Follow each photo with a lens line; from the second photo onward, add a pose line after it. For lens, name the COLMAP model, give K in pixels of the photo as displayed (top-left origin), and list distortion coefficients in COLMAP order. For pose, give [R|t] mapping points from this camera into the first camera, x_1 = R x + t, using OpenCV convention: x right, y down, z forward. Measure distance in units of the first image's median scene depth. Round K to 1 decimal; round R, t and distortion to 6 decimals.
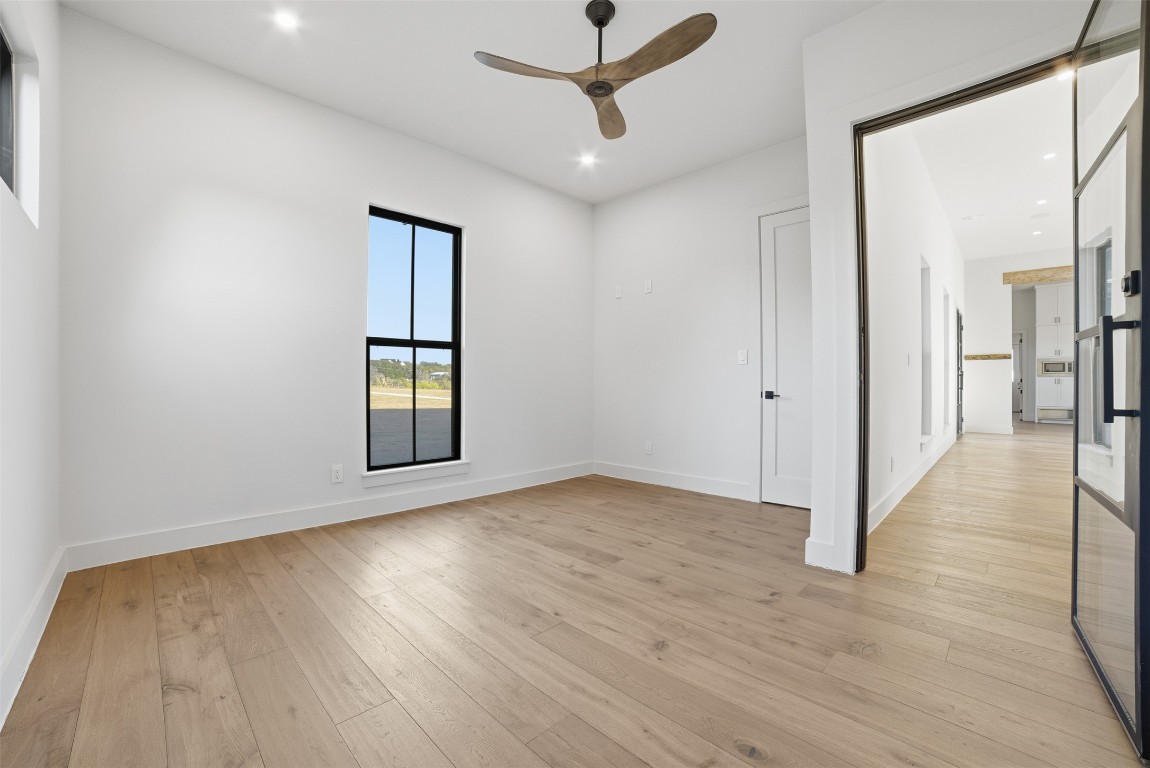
lens RADIAL K [[476.8, 0, 569.3], [0, 476.8, 378.9], [0, 0, 1]] dist [-0.110353, 0.037271]
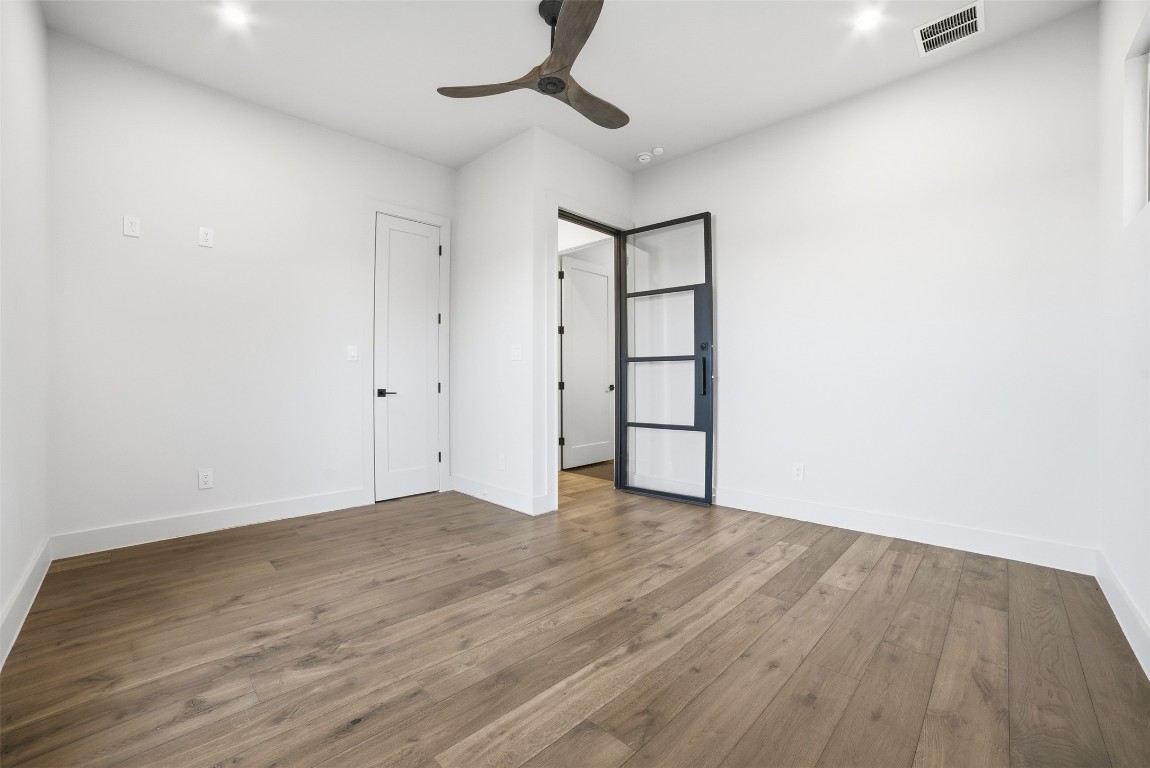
lens RADIAL K [[476.8, 0, 569.3], [0, 476.8, 378.9], [0, 0, 1]] dist [-0.110353, 0.037271]
pose [[-0.022146, 0.000766, 0.999754, -0.723439], [-0.009434, 0.999955, -0.000975, 0.002206], [-0.999710, -0.009453, -0.022138, 0.775533]]
